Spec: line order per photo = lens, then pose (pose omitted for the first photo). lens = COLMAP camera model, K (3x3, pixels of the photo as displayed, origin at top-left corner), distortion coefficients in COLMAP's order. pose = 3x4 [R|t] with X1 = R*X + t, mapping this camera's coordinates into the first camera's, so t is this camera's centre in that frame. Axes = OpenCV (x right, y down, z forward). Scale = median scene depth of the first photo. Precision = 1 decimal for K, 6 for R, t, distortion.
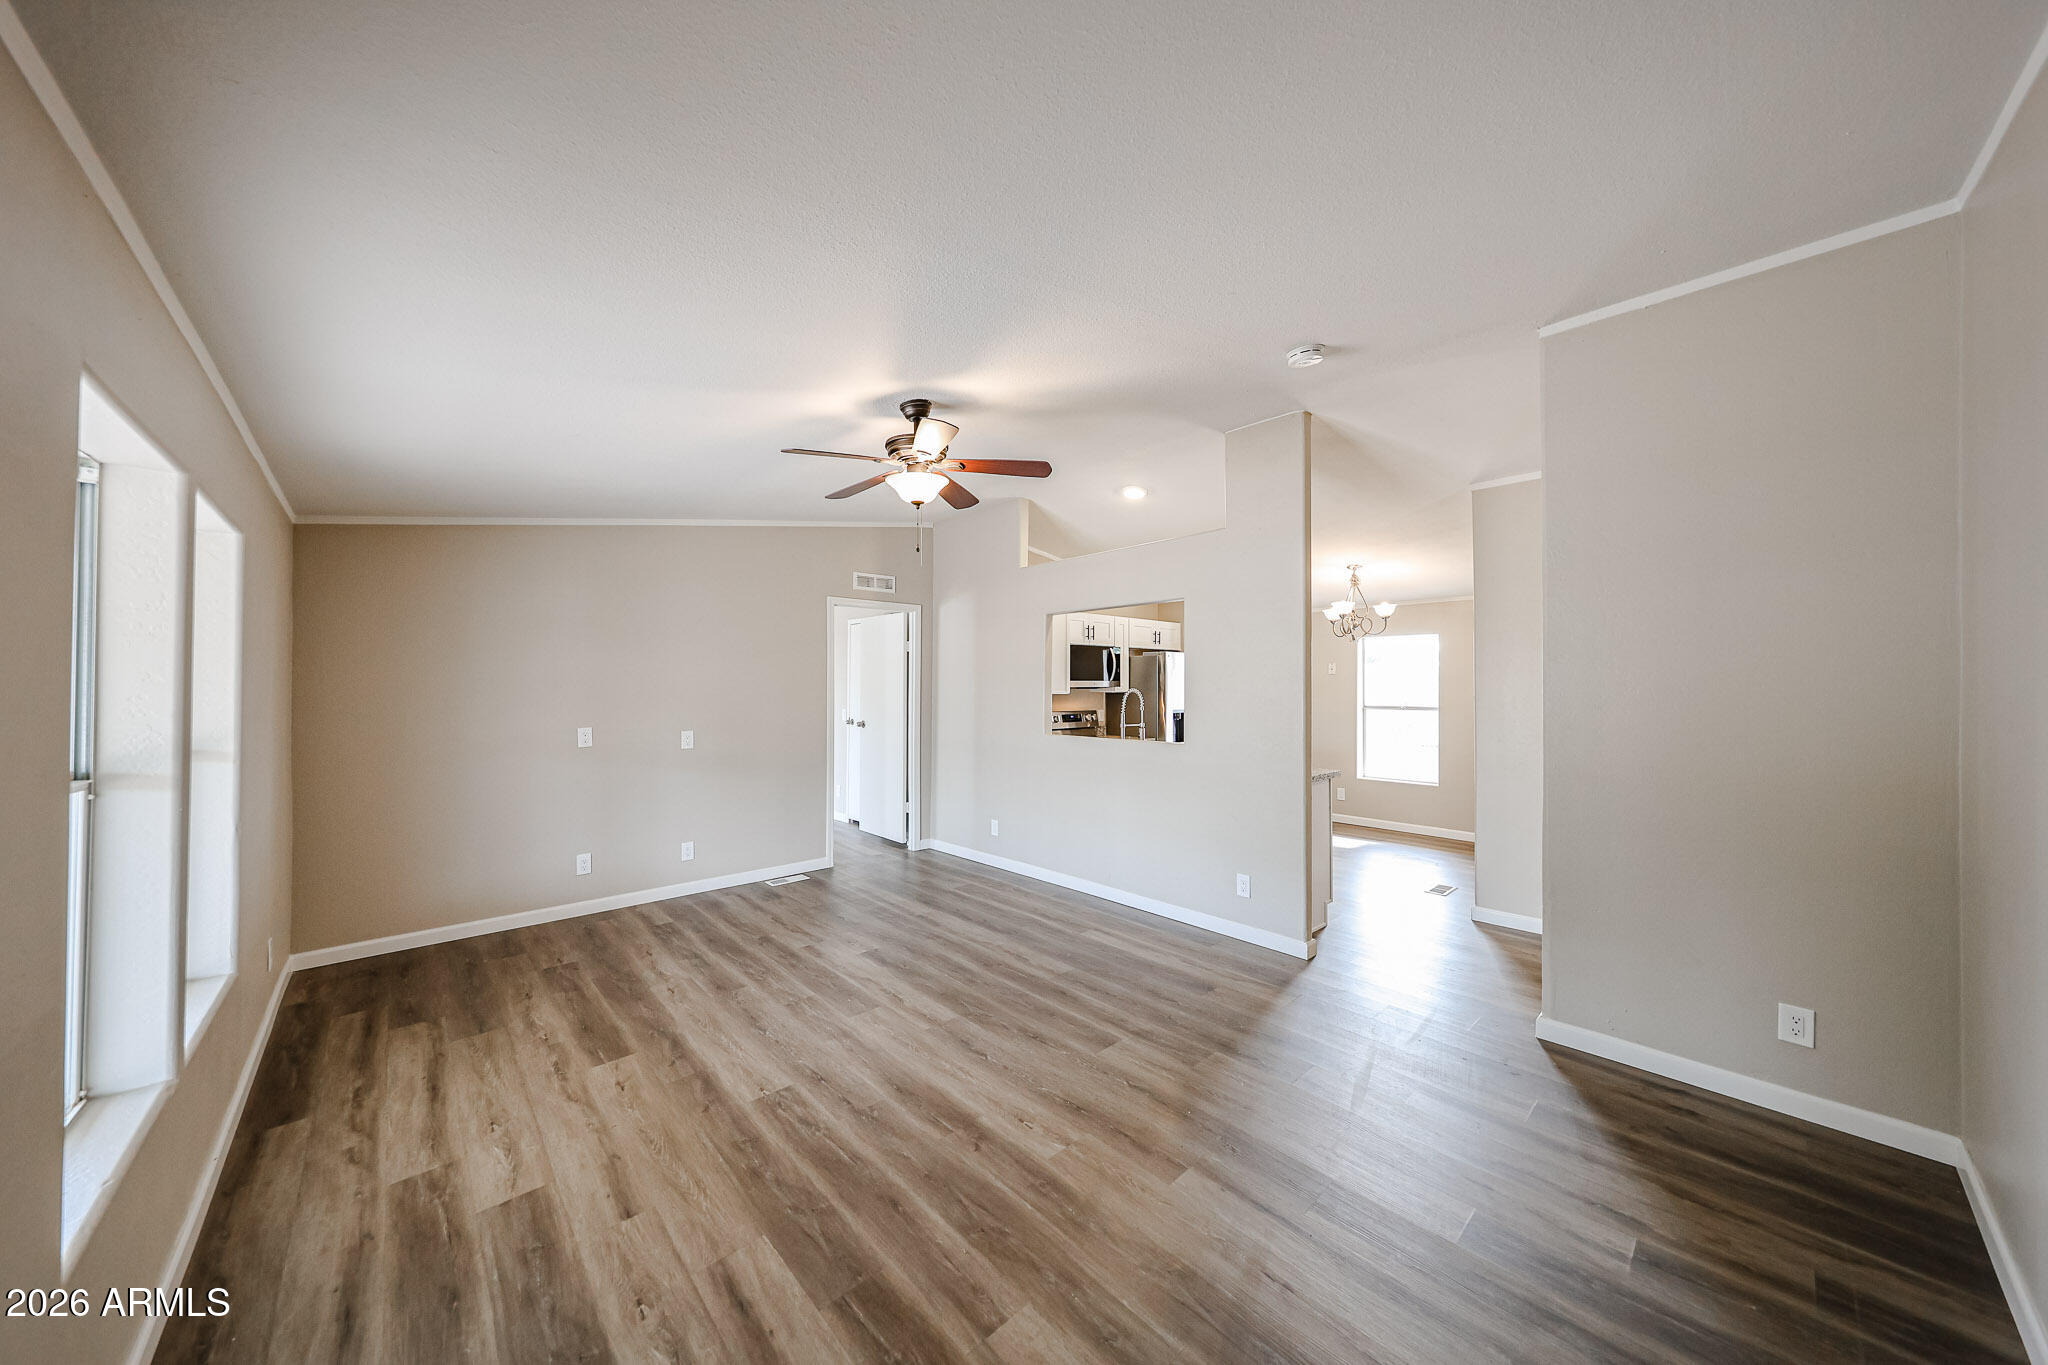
lens RADIAL K [[685.7, 0, 1019.3], [0, 685.7, 681.8], [0, 0, 1]] dist [0.000409, 0.000018]
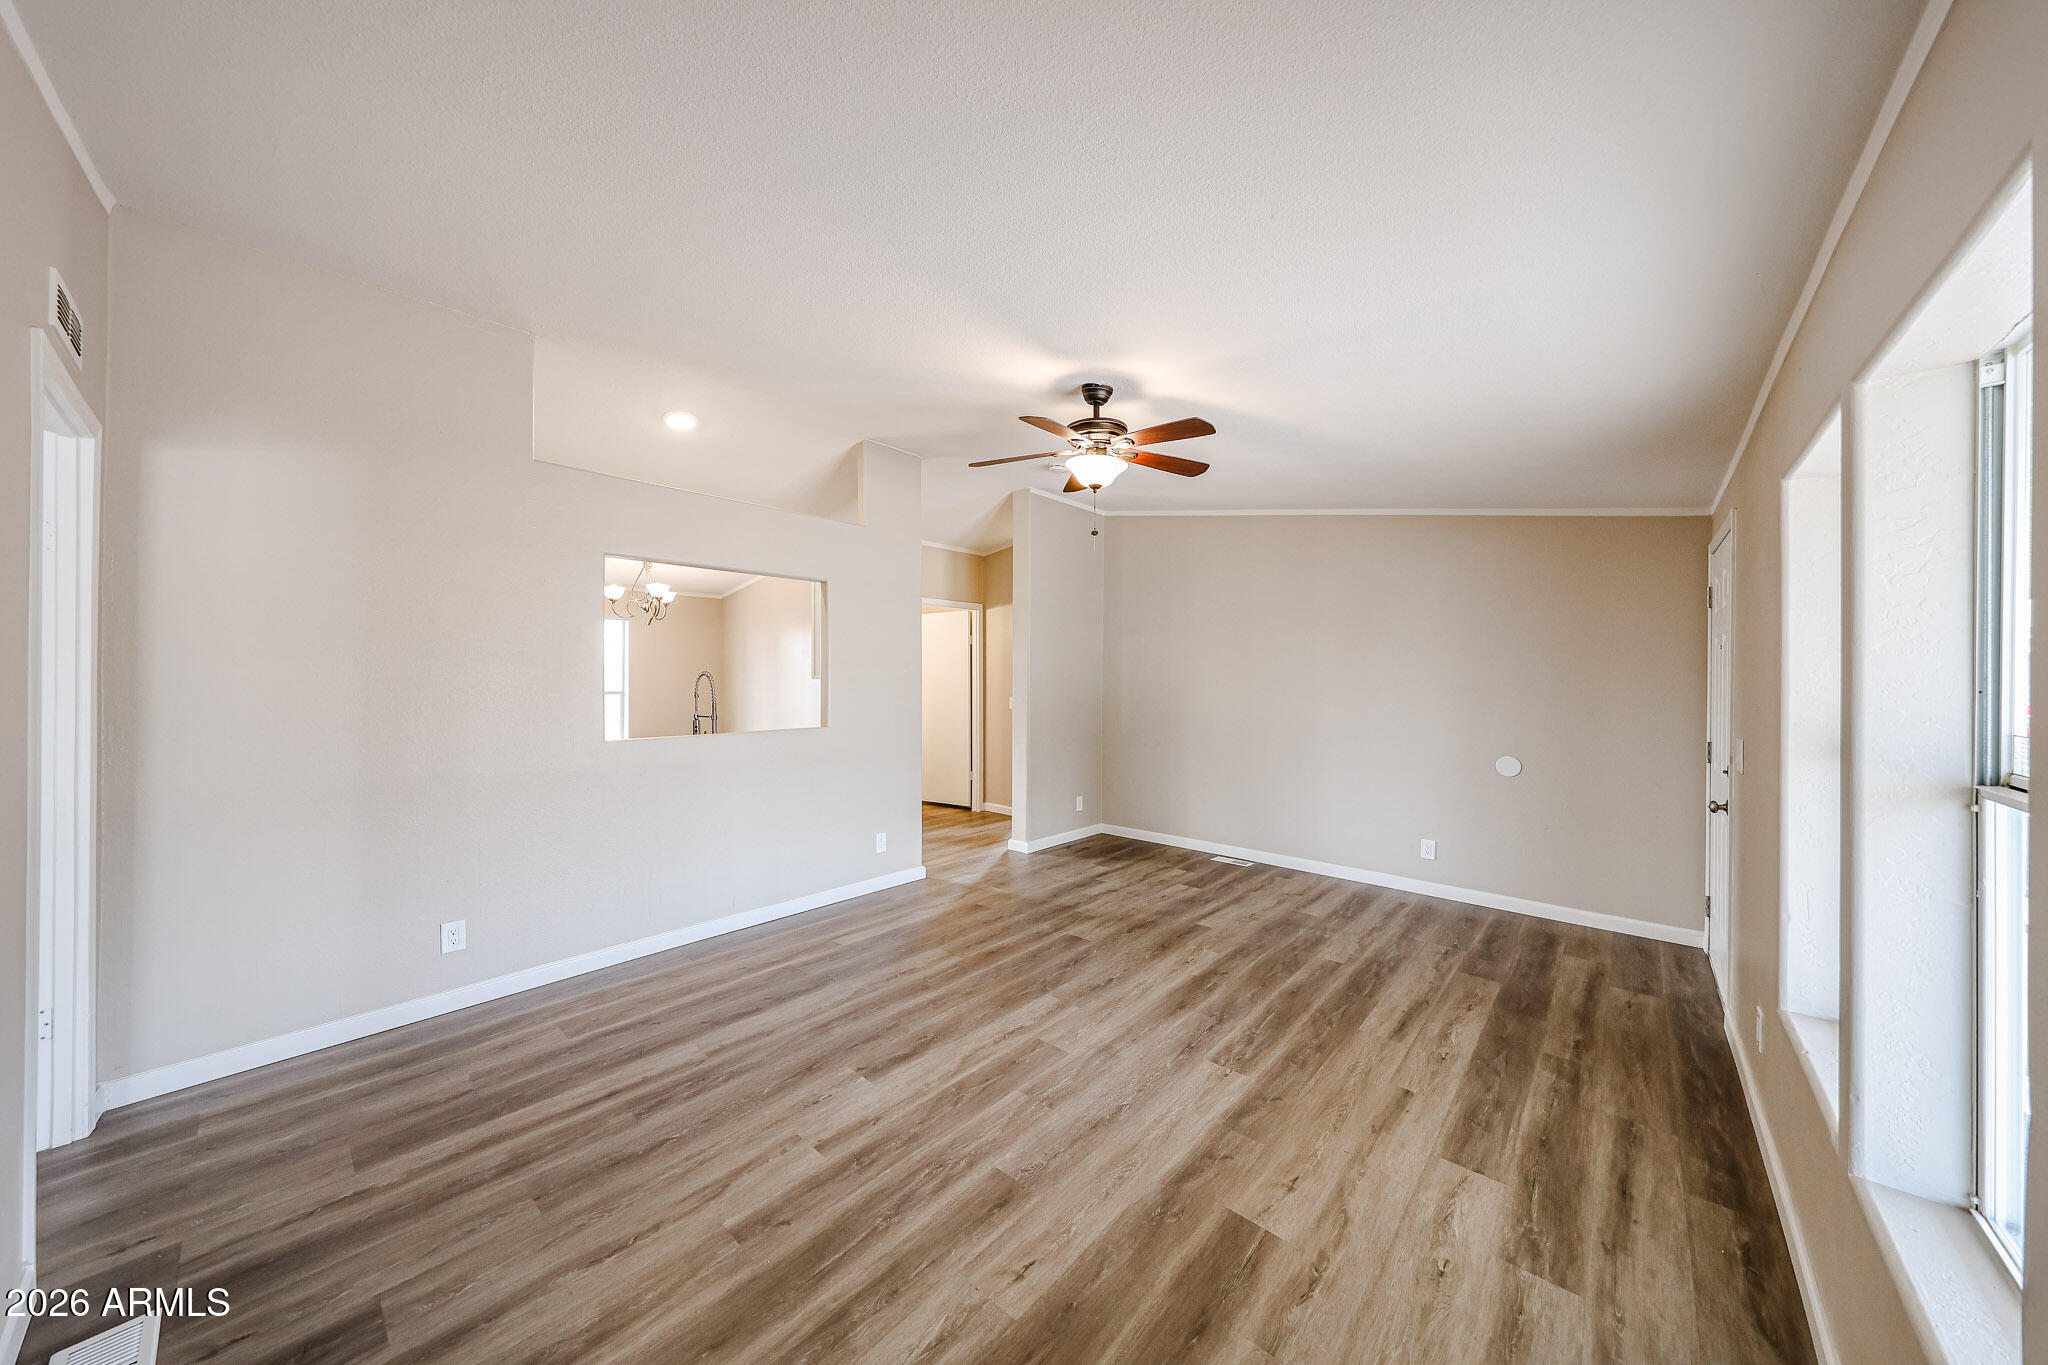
lens RADIAL K [[682.9, 0, 1017.6], [0, 682.9, 676.8], [0, 0, 1]] dist [0.000356, 0.000004]
pose [[-0.098448, 0.000394, 0.995142, -1.147256], [-0.014441, 0.999894, -0.001825, 0.022413], [-0.995037, -0.014551, -0.098432, 1.214825]]
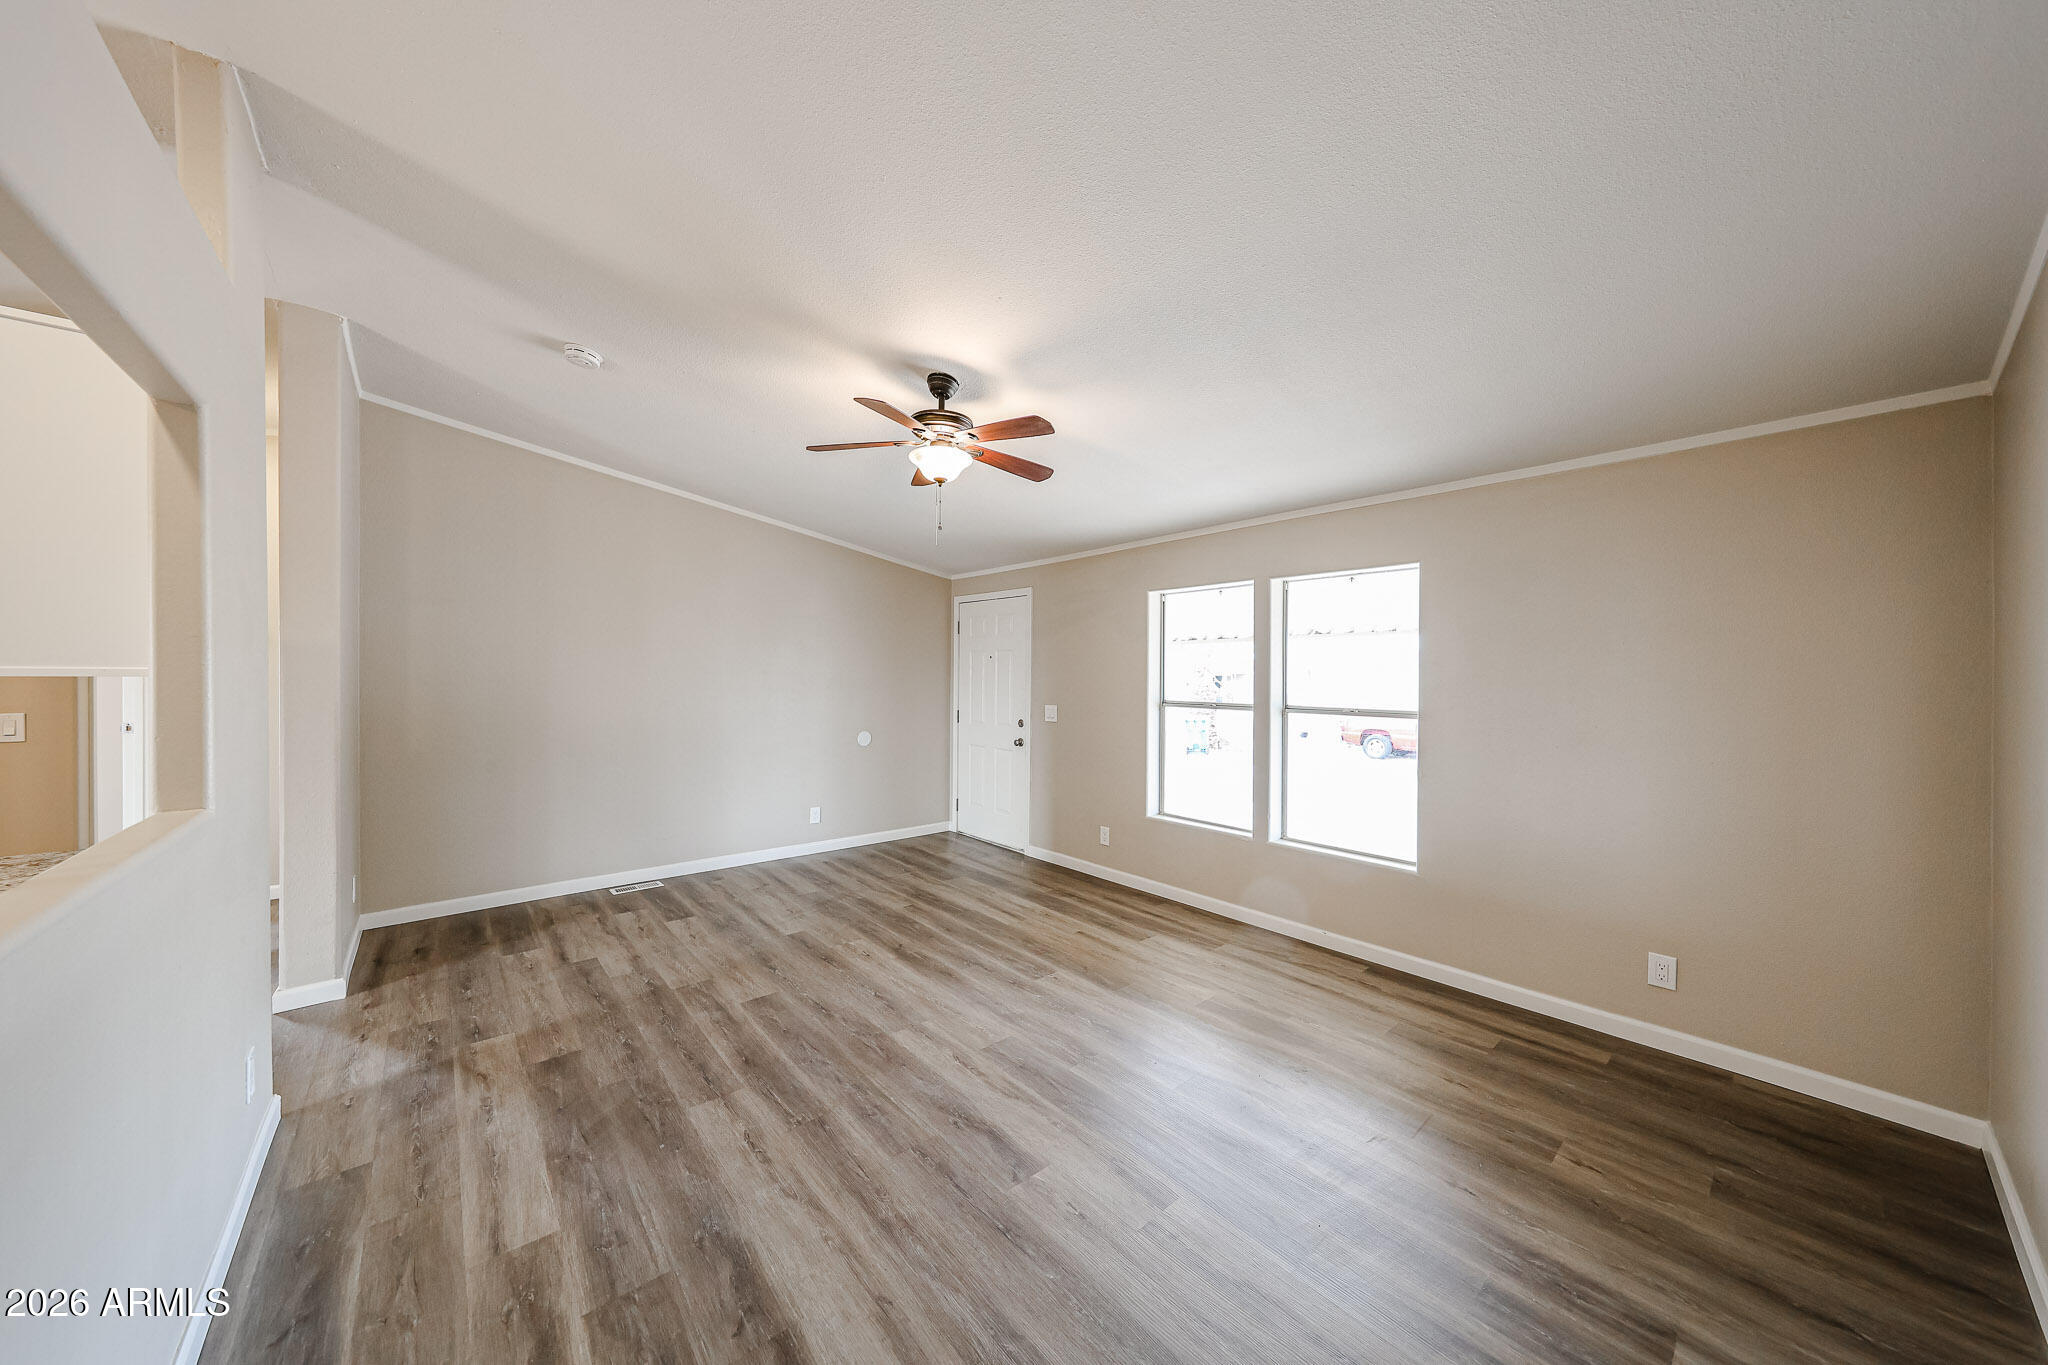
lens RADIAL K [[685.7, 0, 1019.3], [0, 685.7, 681.8], [0, 0, 1]] dist [0.000409, 0.000018]
pose [[-0.999508, -0.008533, 0.030187, -0.295225], [-0.008514, 0.999963, 0.000745, 0.028109], [-0.030192, 0.000487, -0.999544, 1.991661]]
